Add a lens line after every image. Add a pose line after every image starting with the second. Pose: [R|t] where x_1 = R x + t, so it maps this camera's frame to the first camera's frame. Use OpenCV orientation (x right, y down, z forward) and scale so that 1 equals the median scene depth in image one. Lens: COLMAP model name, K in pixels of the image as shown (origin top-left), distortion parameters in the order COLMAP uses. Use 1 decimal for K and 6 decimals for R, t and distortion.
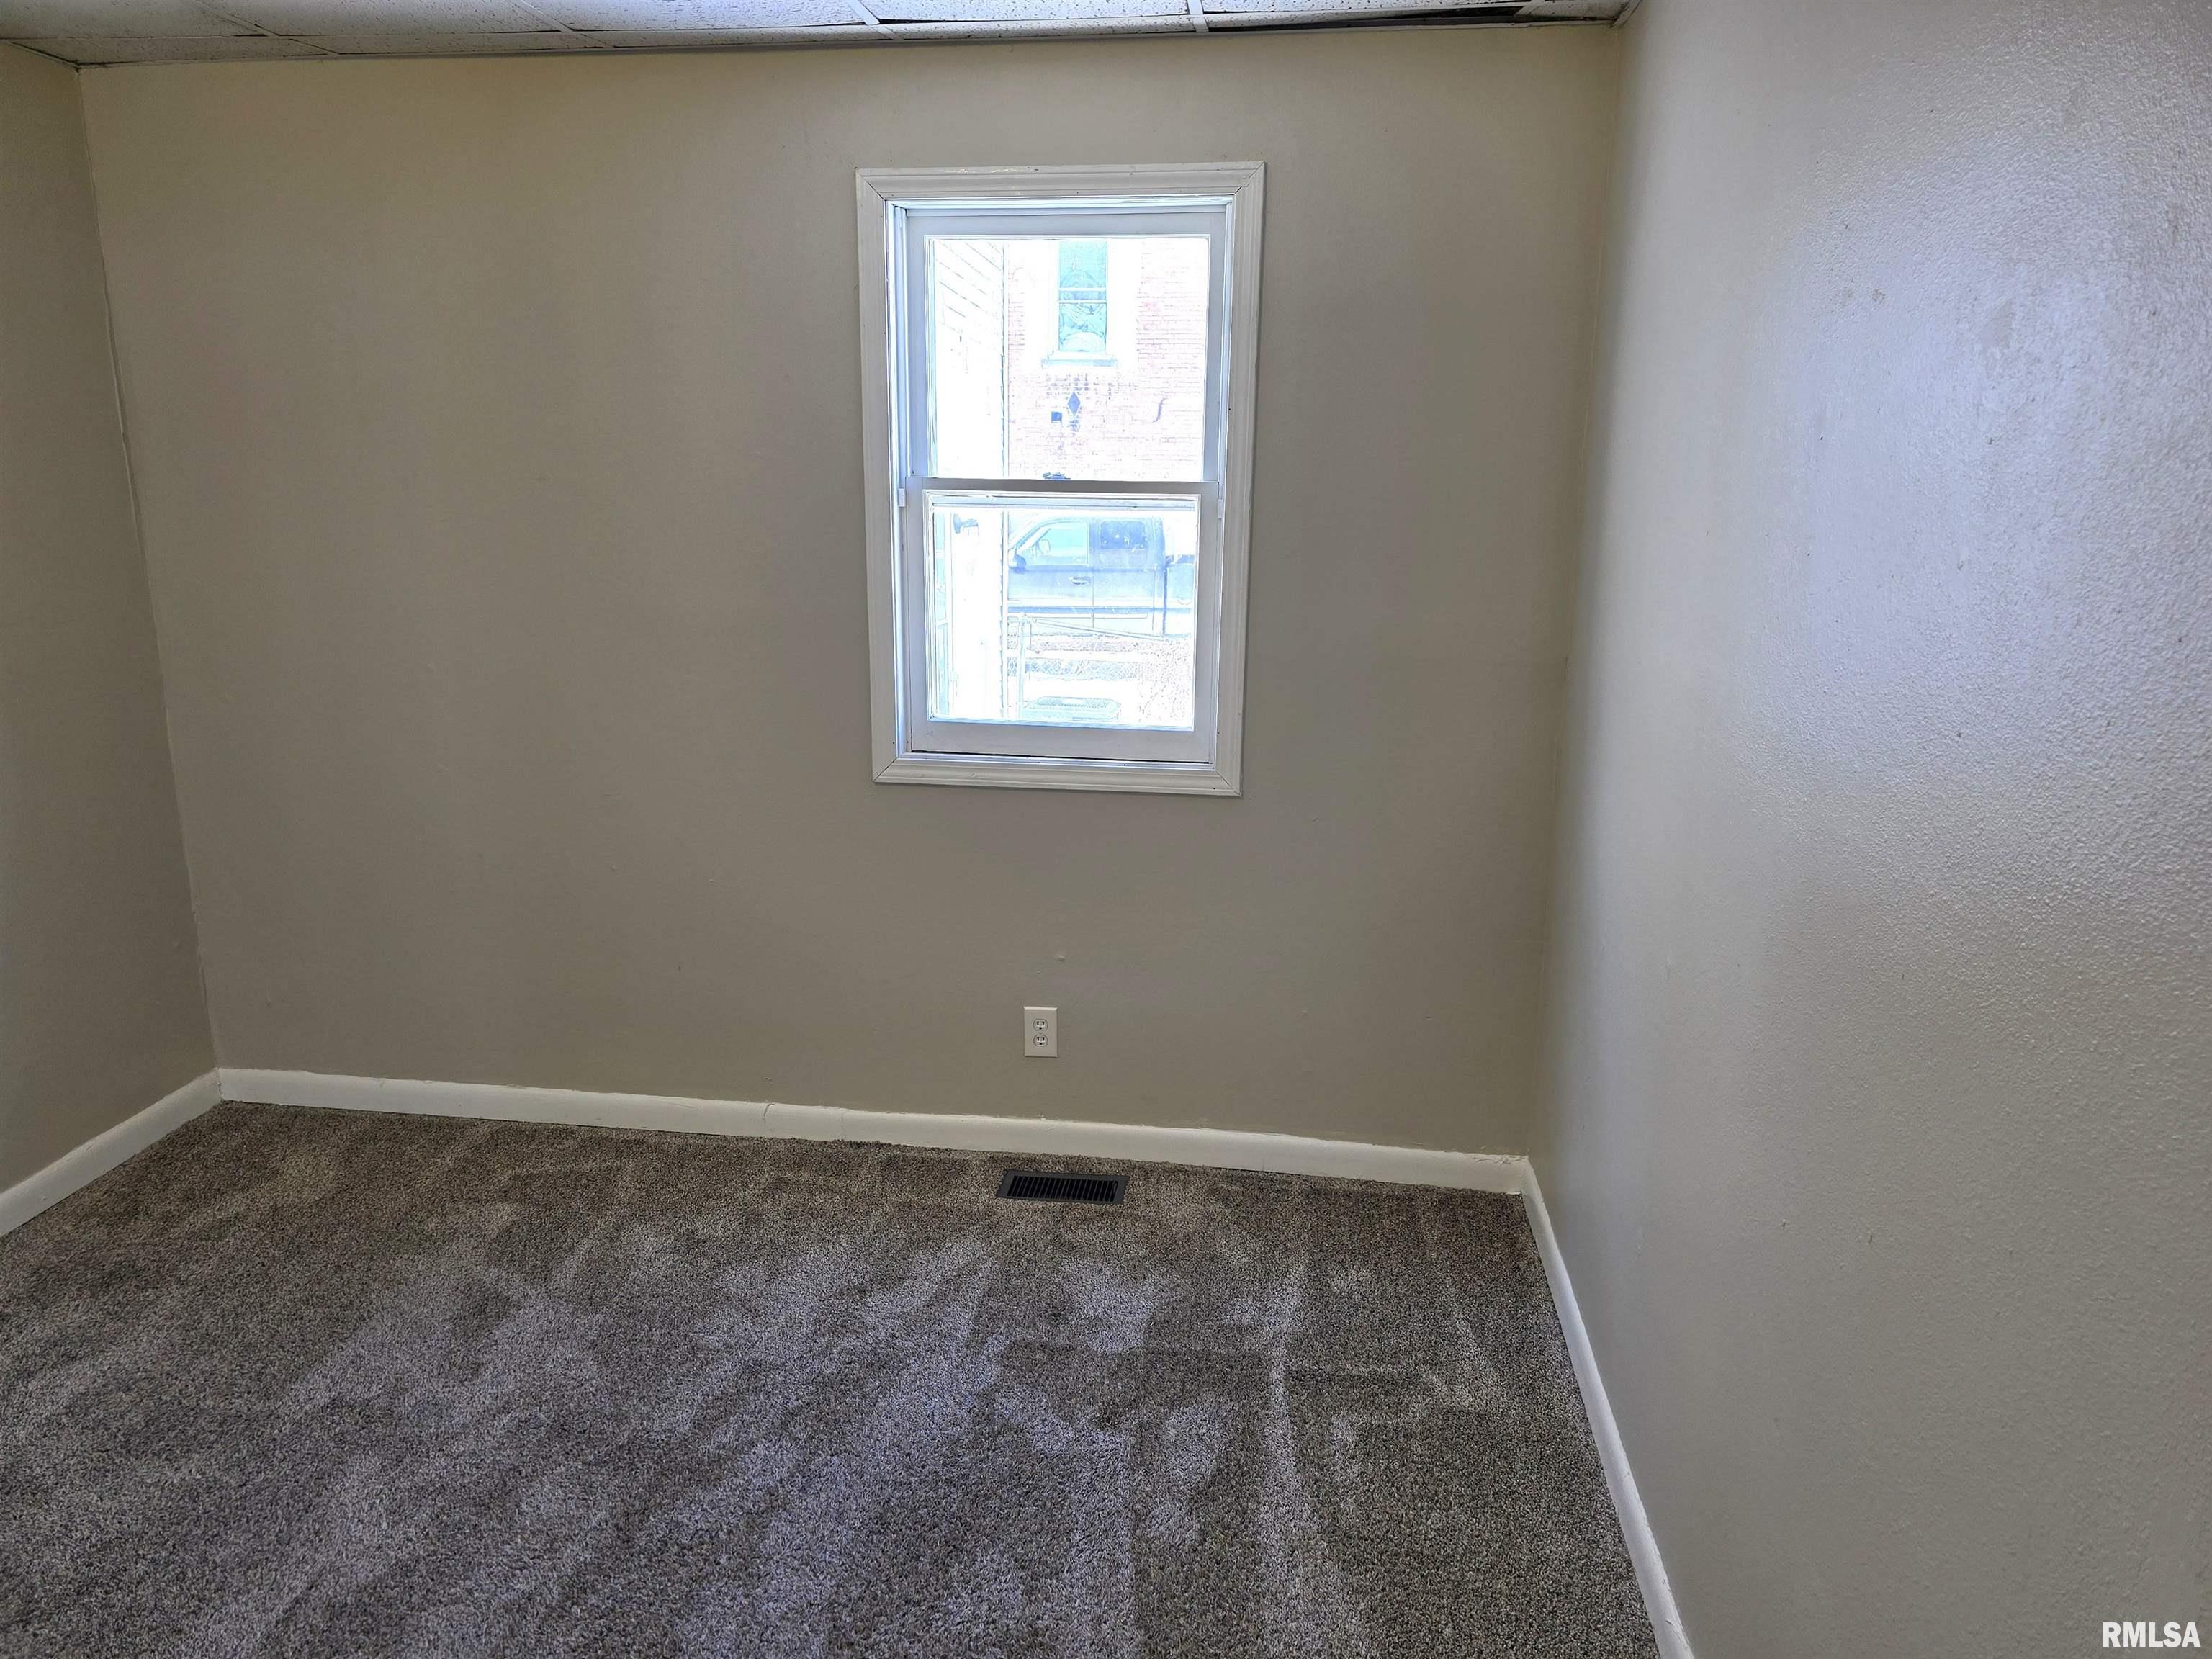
lens RADIAL K [[1479.9, 0, 1118.6], [0, 1479.9, 827.2], [0, 0, 1]] dist [0.064141, -0.053893]
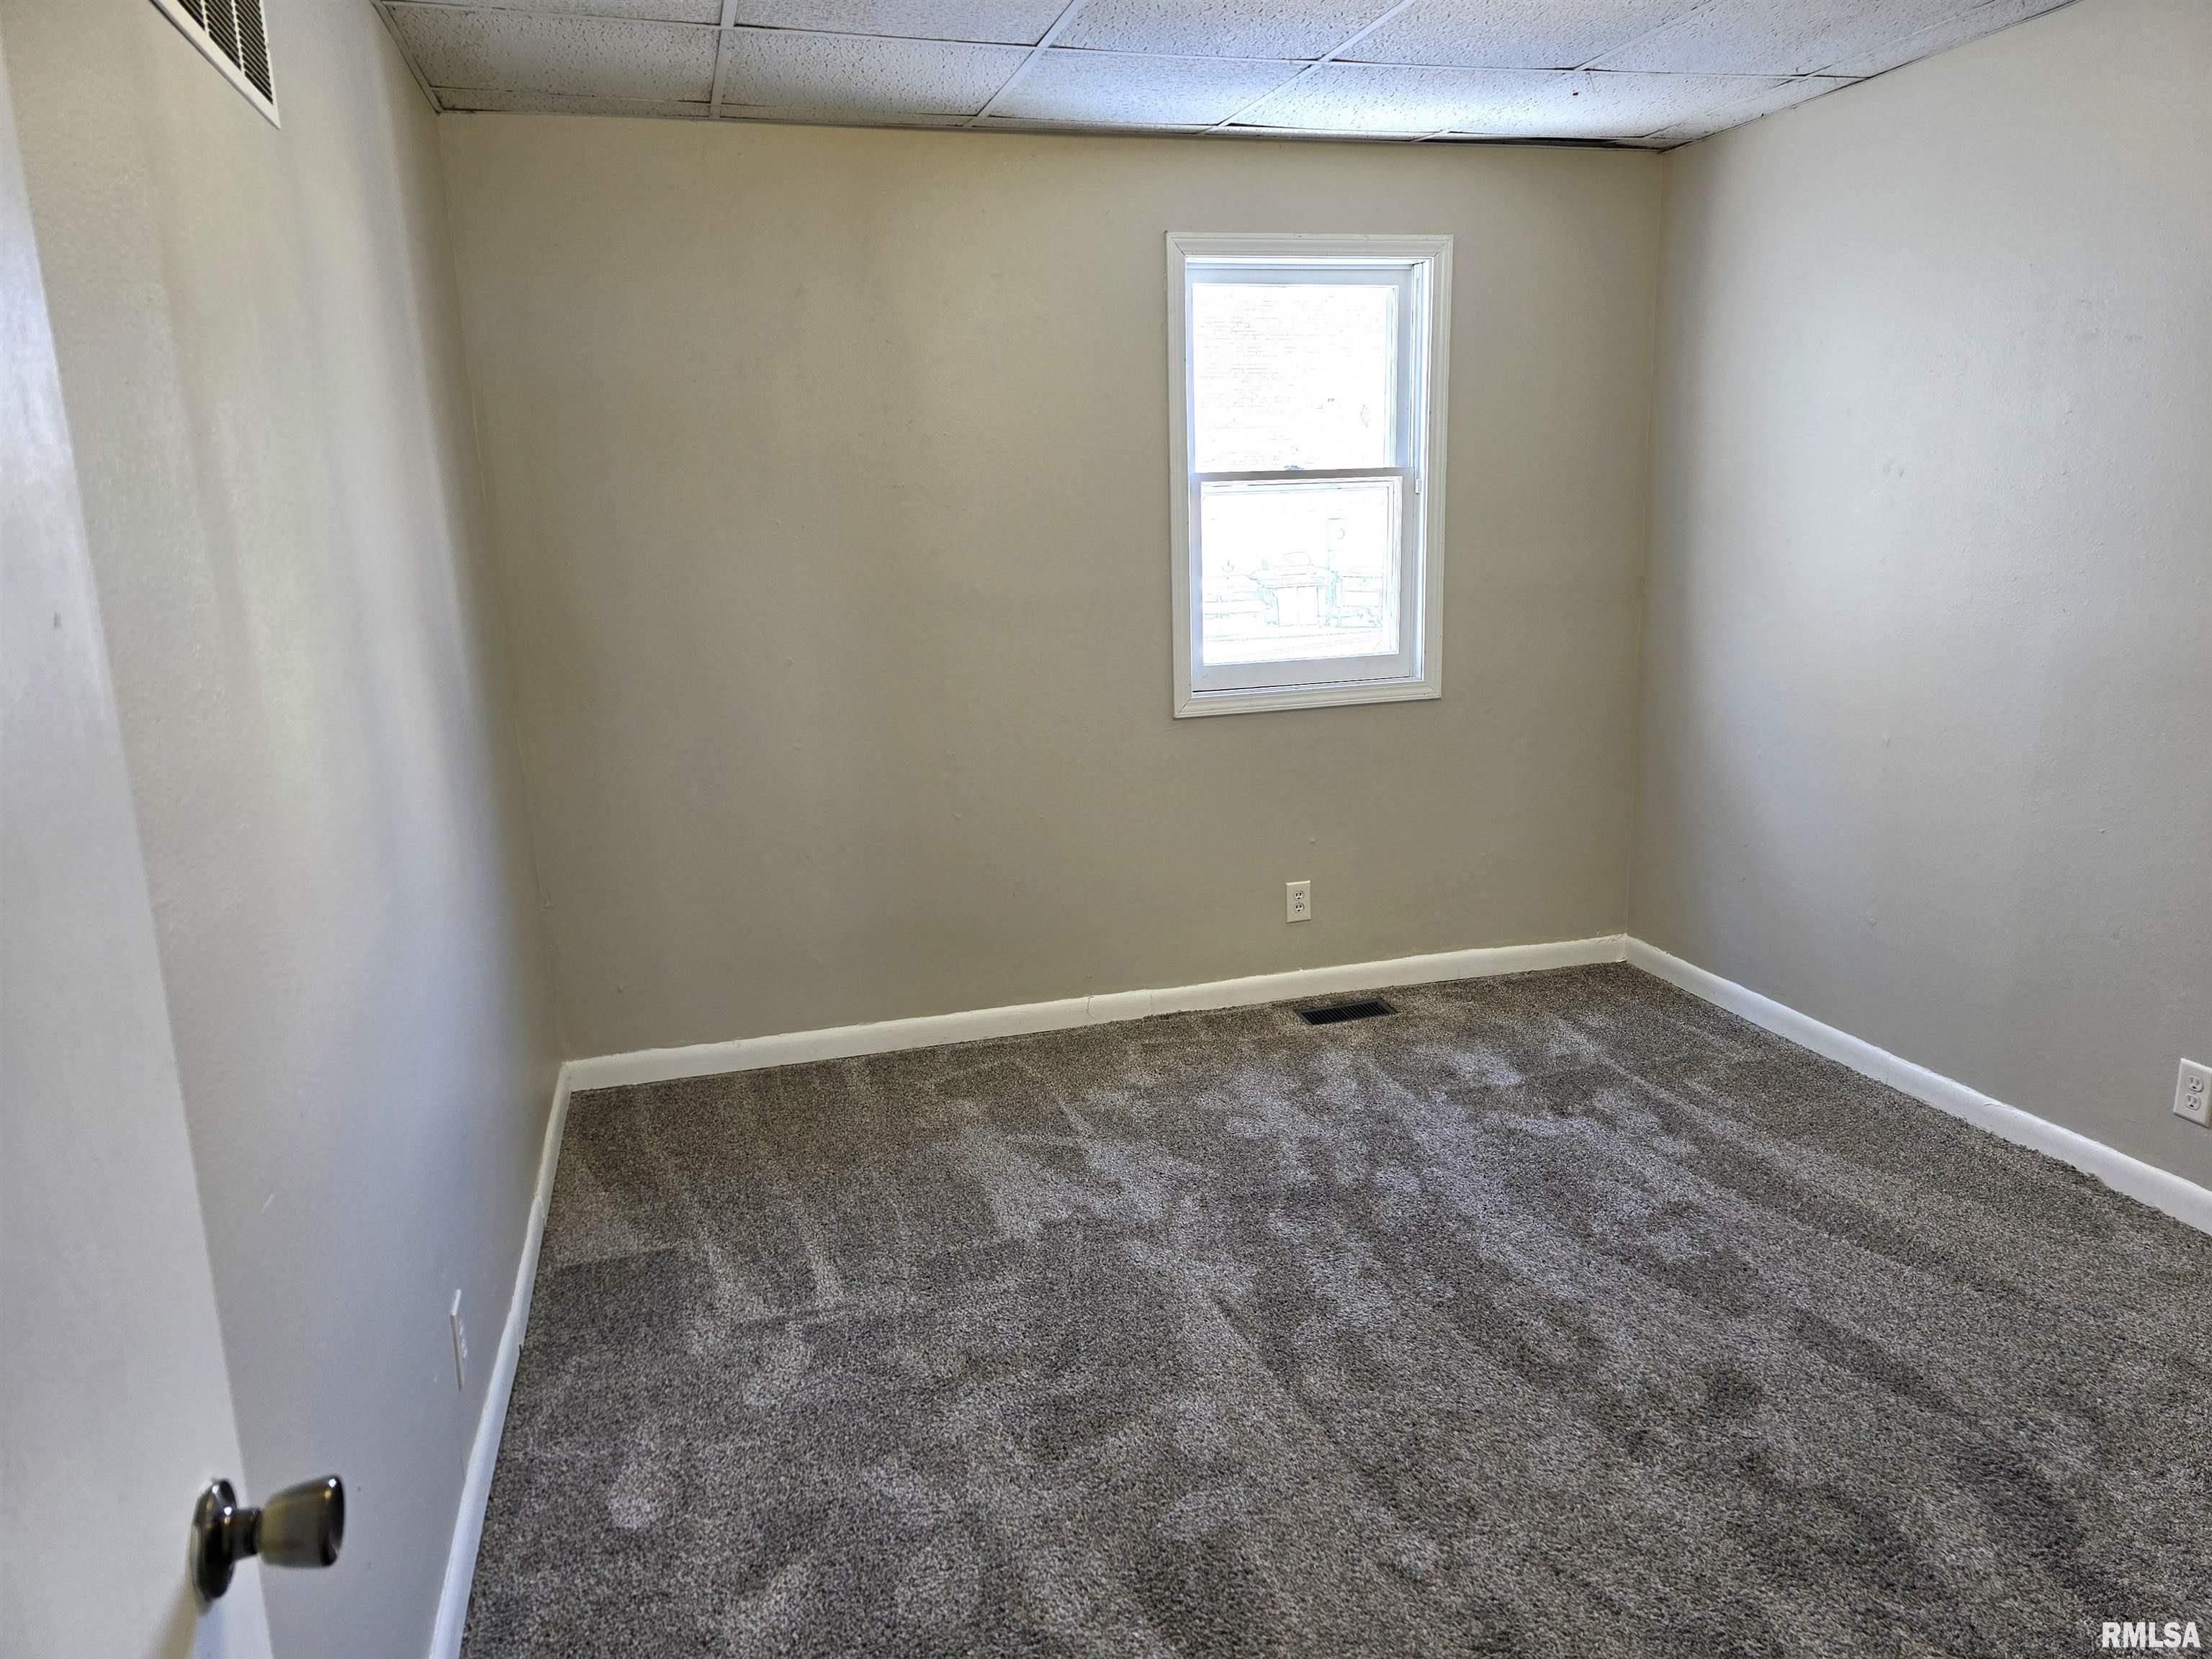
lens RADIAL K [[1479.9, 0, 1105.7], [0, 1479.9, 831.5], [0, 0, 1]] dist [0.064141, -0.053893]
pose [[0.914866, -0.125847, 0.383644, -0.750666], [0.128942, 0.991493, 0.017756, 0.036761], [-0.382615, 0.033223, 0.923310, -0.135154]]
